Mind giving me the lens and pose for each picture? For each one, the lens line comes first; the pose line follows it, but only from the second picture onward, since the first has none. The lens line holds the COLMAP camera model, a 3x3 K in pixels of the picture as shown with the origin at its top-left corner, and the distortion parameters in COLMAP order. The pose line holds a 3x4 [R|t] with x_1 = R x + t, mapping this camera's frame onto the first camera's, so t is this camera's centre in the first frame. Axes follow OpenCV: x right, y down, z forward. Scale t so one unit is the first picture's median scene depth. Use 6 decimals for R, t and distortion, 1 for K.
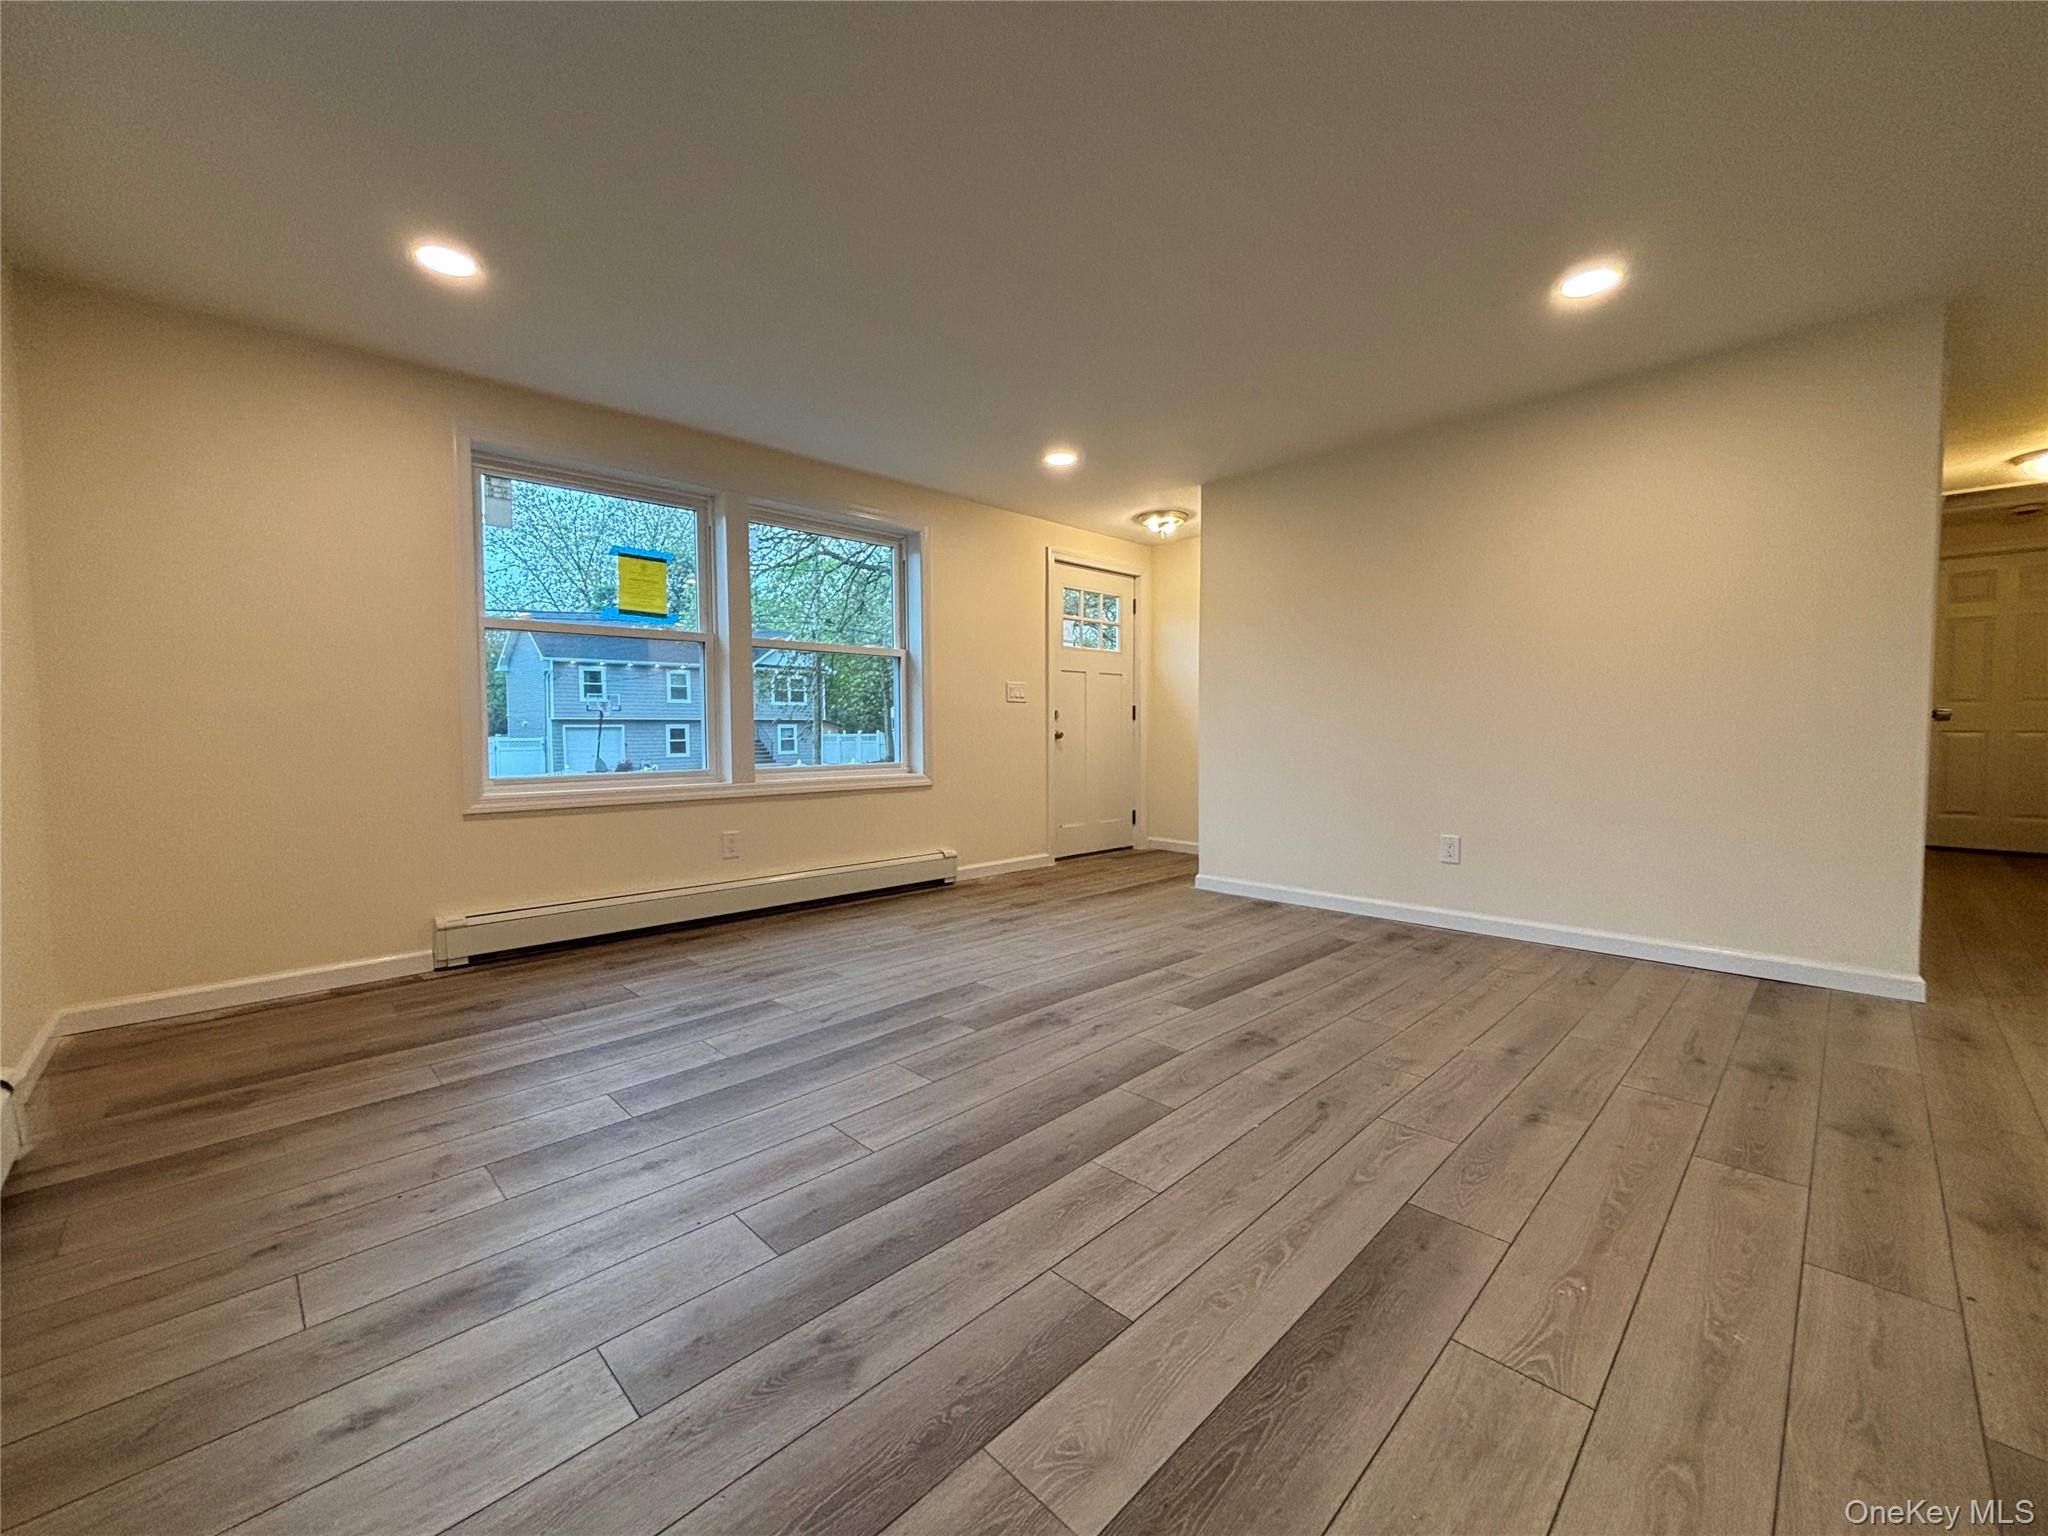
lens RADIAL K [[813.5, 0, 1025.2], [0, 813.5, 767.1], [0, 0, 1]] dist [-0.000087, 0.000407]
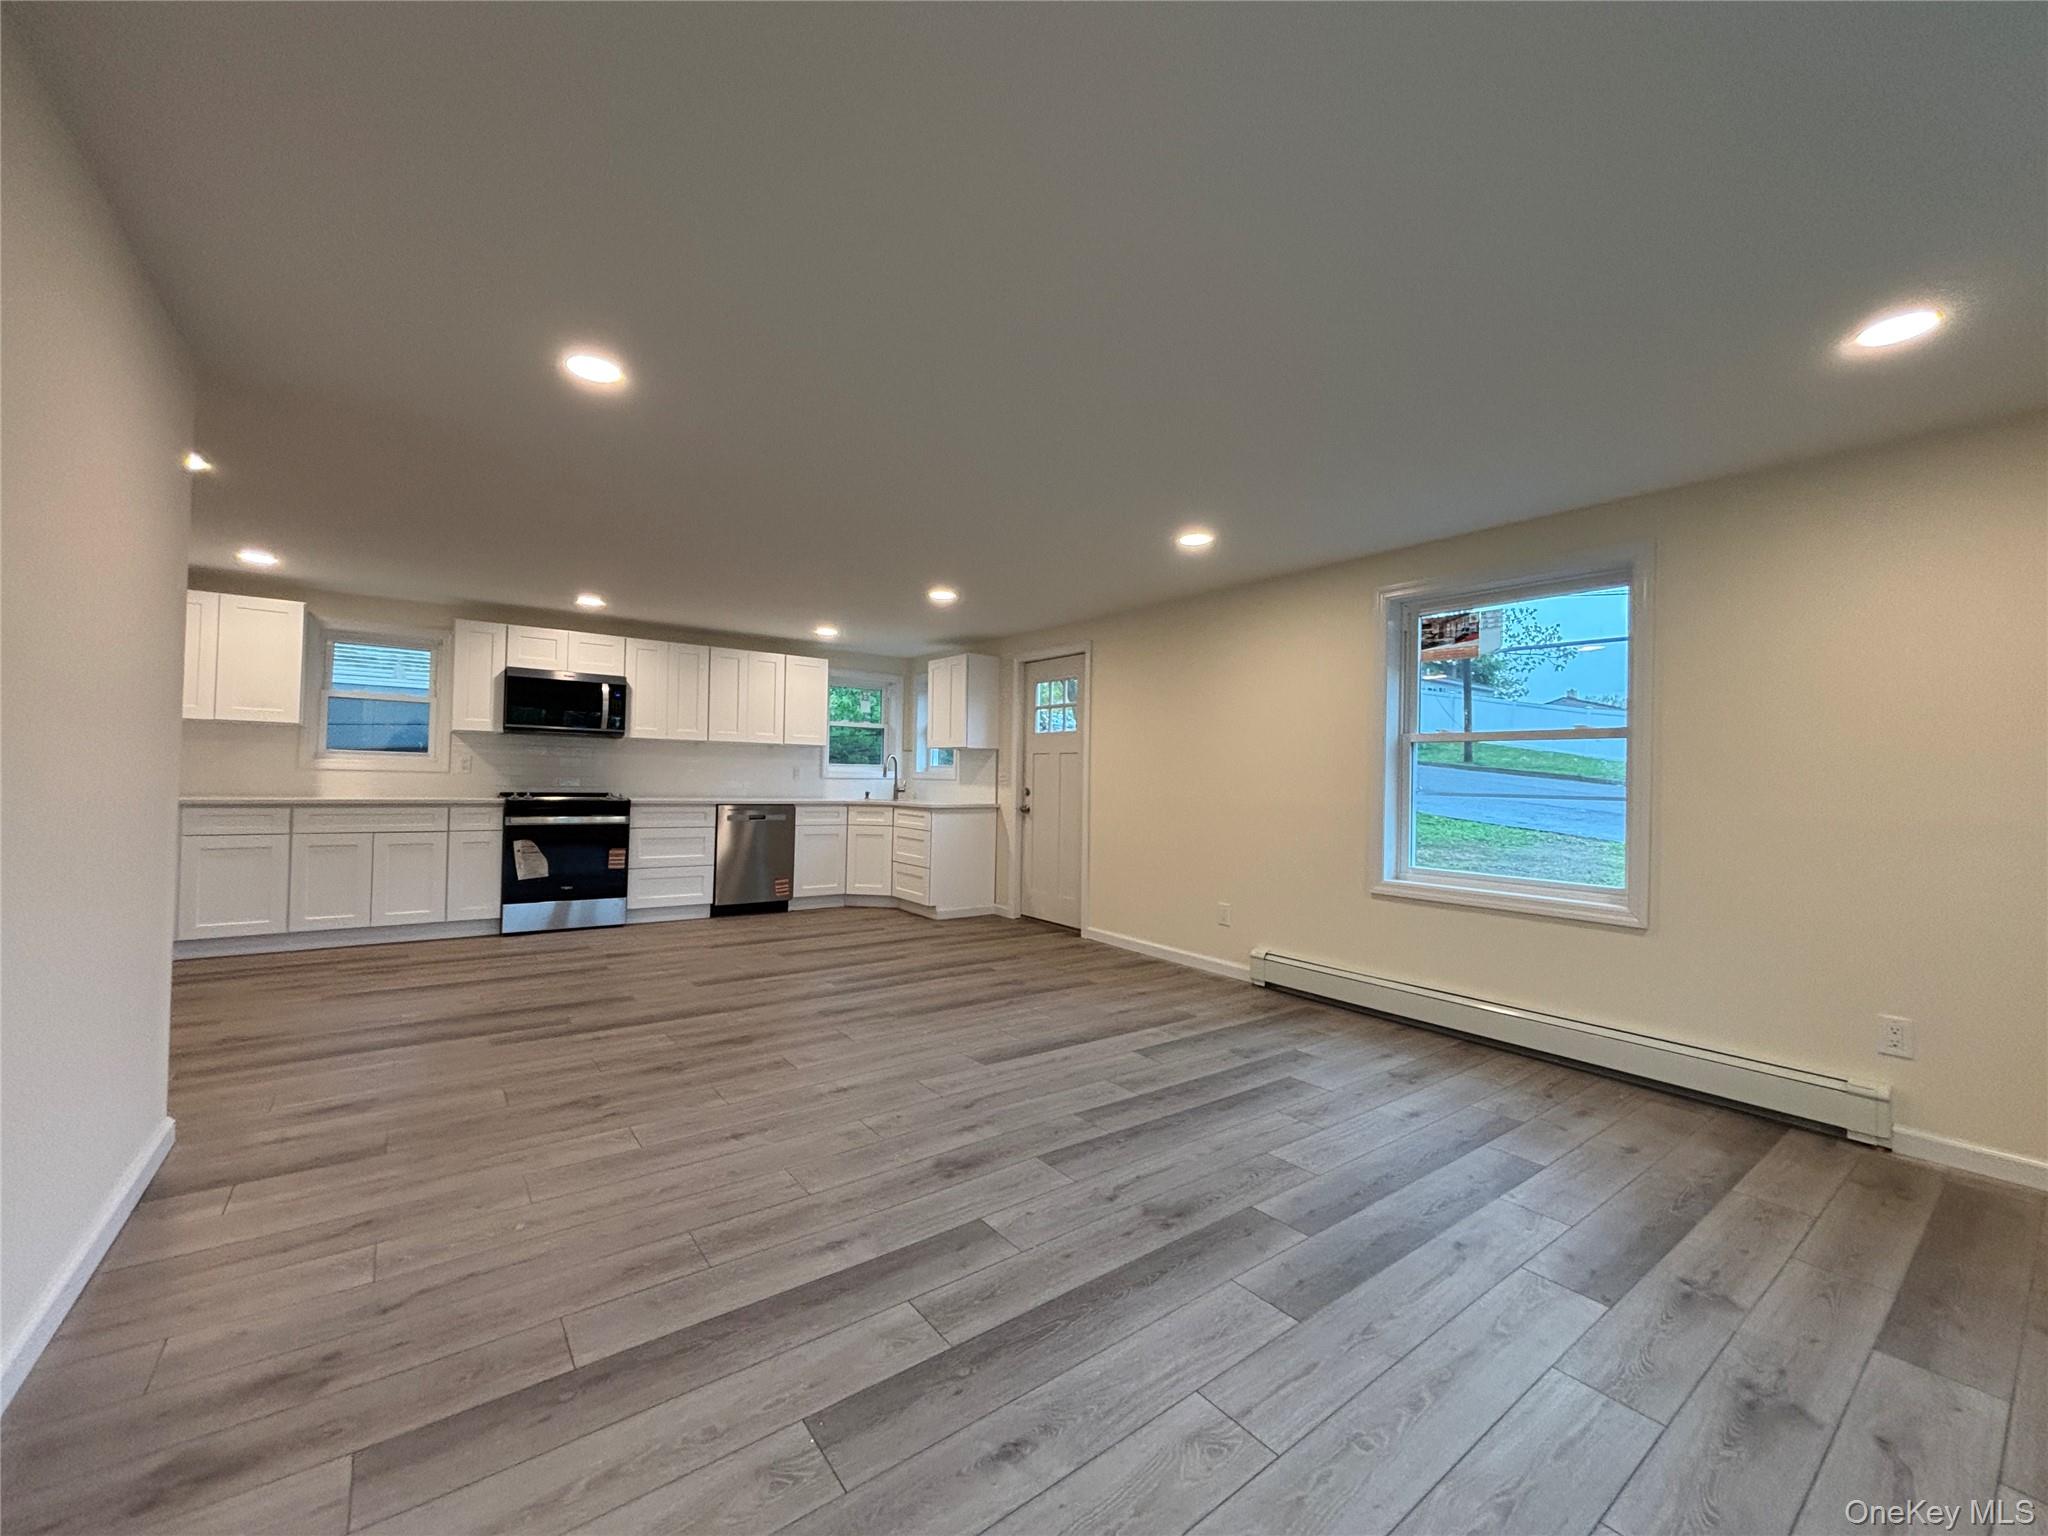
lens RADIAL K [[813.5, 0, 1023.6], [0, 813.5, 769.4], [0, 0, 1]] dist [-0.000087, 0.000407]
pose [[-0.990835, -0.015368, 0.134203, 0.081471], [-0.010355, 0.999225, 0.037972, -0.196499], [-0.134683, 0.036235, -0.990226, 2.106738]]
